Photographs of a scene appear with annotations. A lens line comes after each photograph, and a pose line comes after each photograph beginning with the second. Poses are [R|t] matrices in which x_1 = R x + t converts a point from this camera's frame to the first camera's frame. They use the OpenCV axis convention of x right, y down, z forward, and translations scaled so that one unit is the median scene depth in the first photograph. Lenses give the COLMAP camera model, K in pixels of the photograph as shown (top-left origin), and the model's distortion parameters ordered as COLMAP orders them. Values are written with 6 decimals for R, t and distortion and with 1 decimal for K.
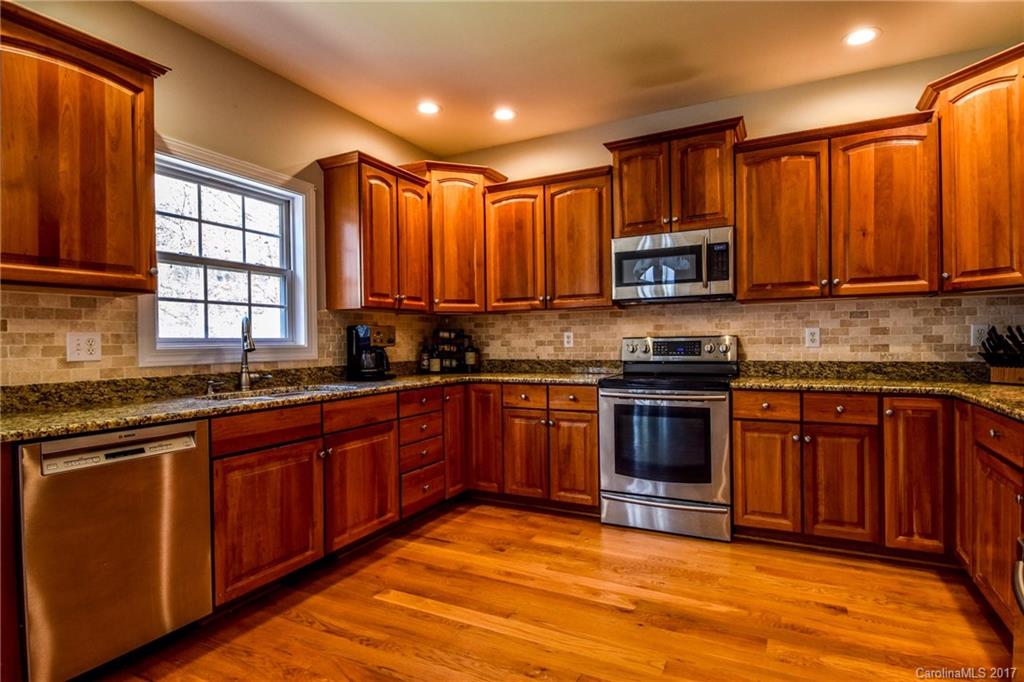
lens RADIAL K [[534.3, 0, 503.4], [0, 534.3, 346.9], [0, 0, 1]] dist [0.010201, -0.014444]
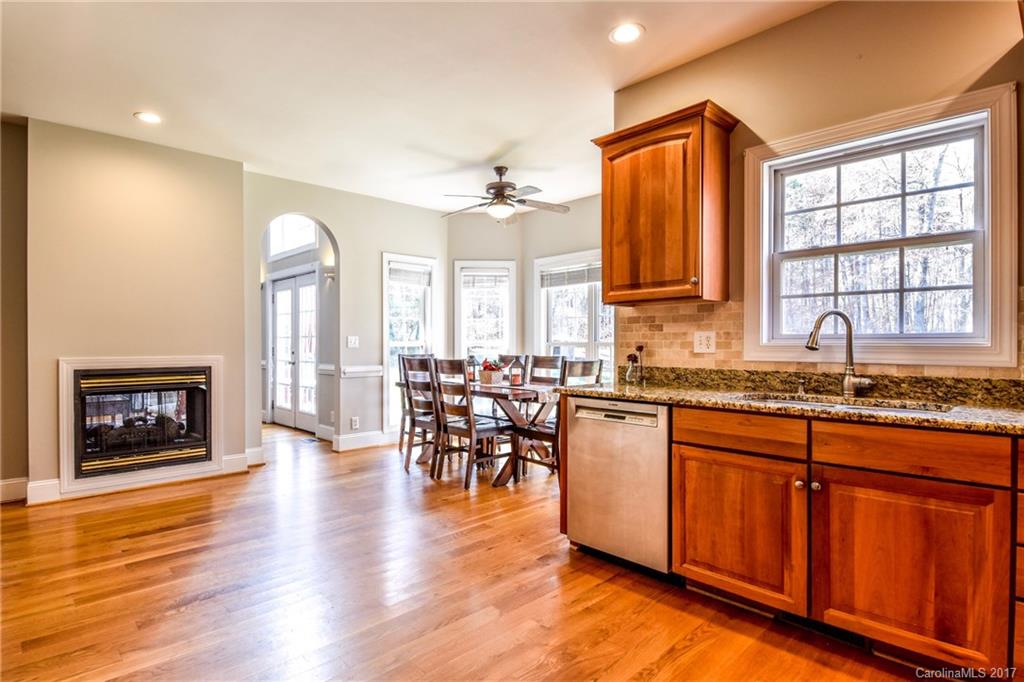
lens RADIAL K [[534.3, 0, 516.1], [0, 534.3, 346.8], [0, 0, 1]] dist [0.010201, -0.014444]
pose [[-0.304979, 0.022271, -0.952099, 0.450637], [-0.002541, 0.999704, 0.024198, -0.014611], [0.952356, 0.009799, -0.304832, 0.722594]]
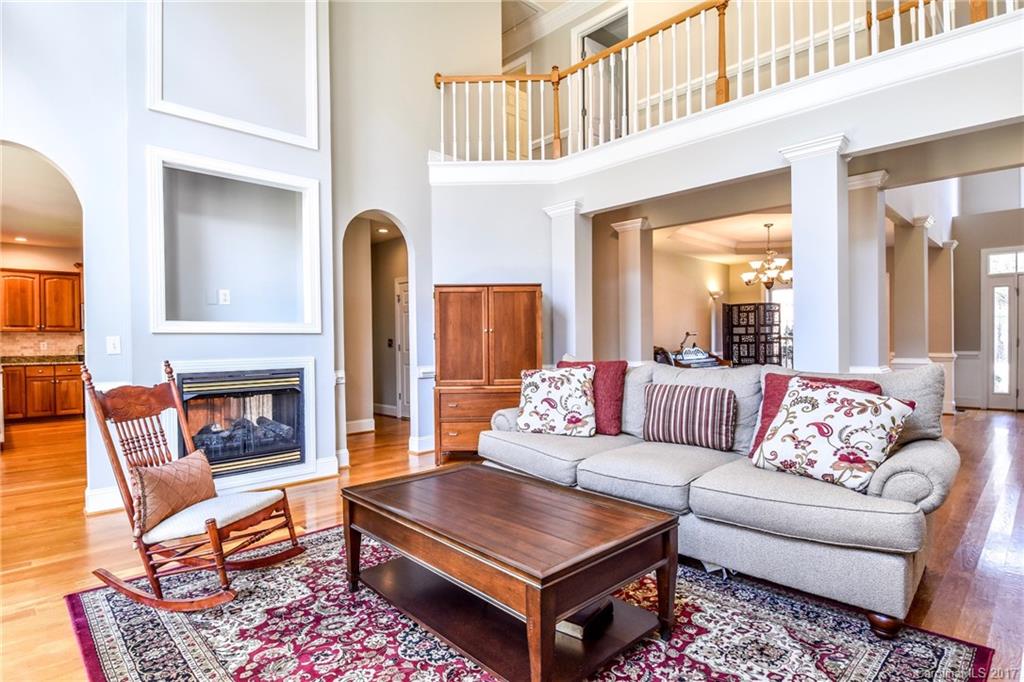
lens RADIAL K [[534.3, 0, 510.9], [0, 534.3, 346.2], [0, 0, 1]] dist [0.010201, -0.014444]
pose [[0.319493, -0.000535, 0.947588, -1.755130], [0.017577, 0.999831, -0.005362, 0.041784], [-0.947425, 0.018369, 0.319449, -1.915365]]
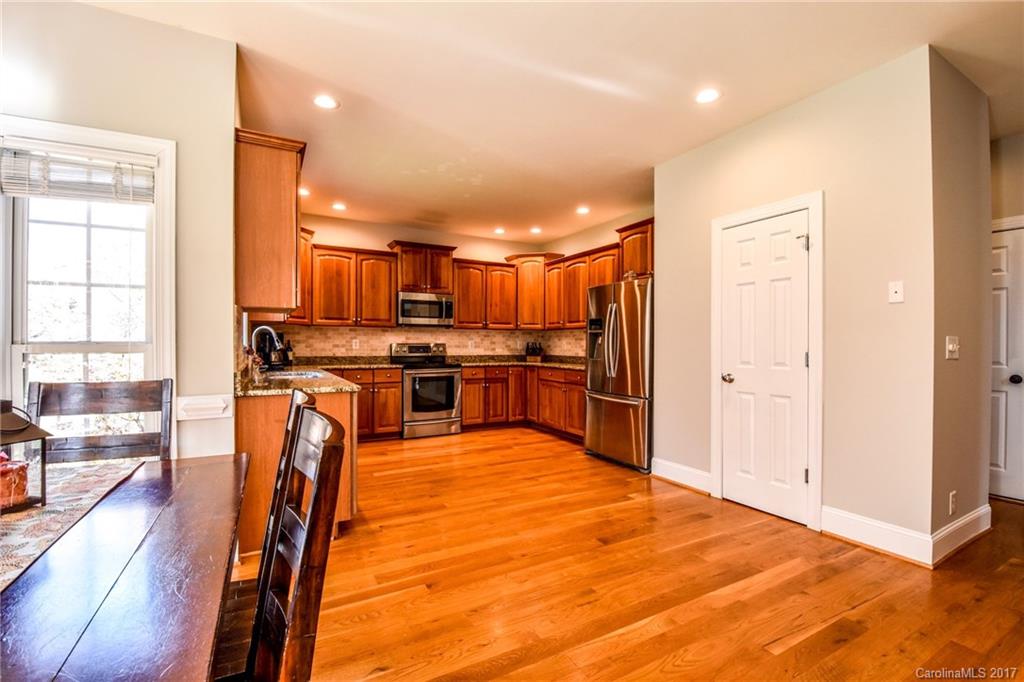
lens RADIAL K [[450.0, 0, 522.2], [0, 450.0, 346.7], [0, 0, 1]] dist [-0.007809, -0.004724]
pose [[0.535983, 0.011531, 0.844150, -1.097144], [-0.002130, 0.999922, -0.012306, 0.014927], [-0.844226, 0.004798, 0.535966, -0.272447]]
